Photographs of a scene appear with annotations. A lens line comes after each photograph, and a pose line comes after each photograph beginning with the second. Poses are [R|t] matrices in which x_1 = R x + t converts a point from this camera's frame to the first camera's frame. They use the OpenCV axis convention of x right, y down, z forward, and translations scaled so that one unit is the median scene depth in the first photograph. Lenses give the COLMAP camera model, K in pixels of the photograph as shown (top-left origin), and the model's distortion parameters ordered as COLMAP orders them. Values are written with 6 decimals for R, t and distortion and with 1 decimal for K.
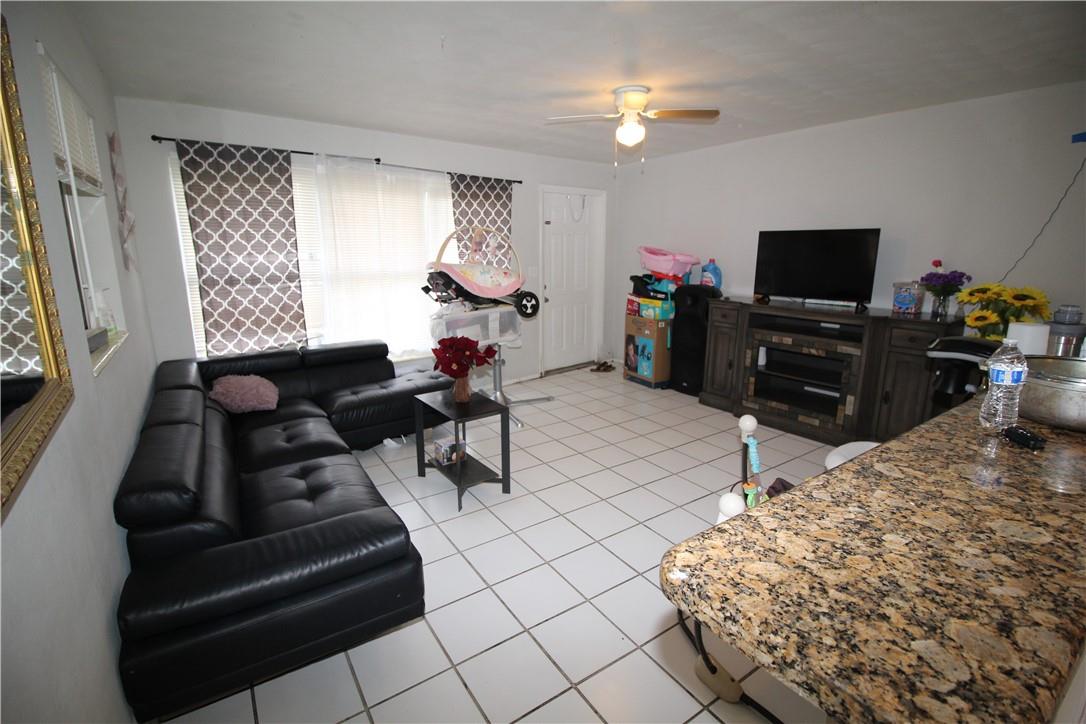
lens RADIAL K [[502.5, 0, 543.0], [0, 502.5, 362.0], [0, 0, 1]] dist [-0.013988, -0.001087]
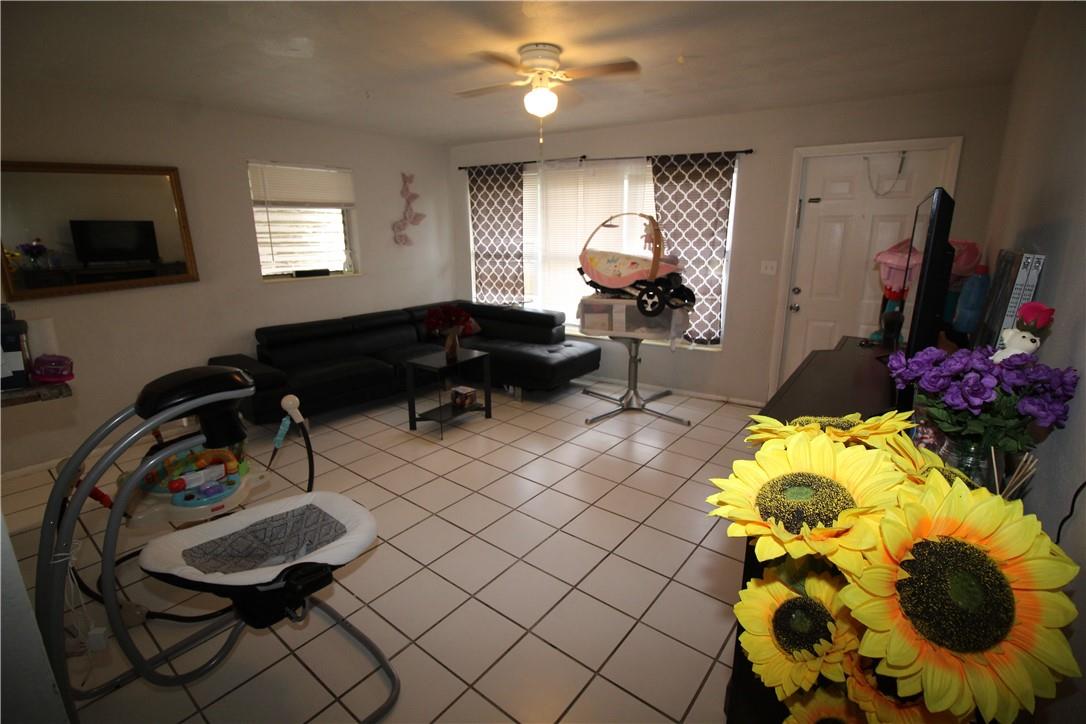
lens RADIAL K [[502.5, 0, 543.0], [0, 502.5, 362.0], [0, 0, 1]] dist [-0.013988, -0.001087]
pose [[0.305397, 0.241617, -0.921061, 0.842781], [-0.211599, 0.960308, 0.181753, -0.149671], [0.928417, 0.139389, 0.344401, 0.613277]]
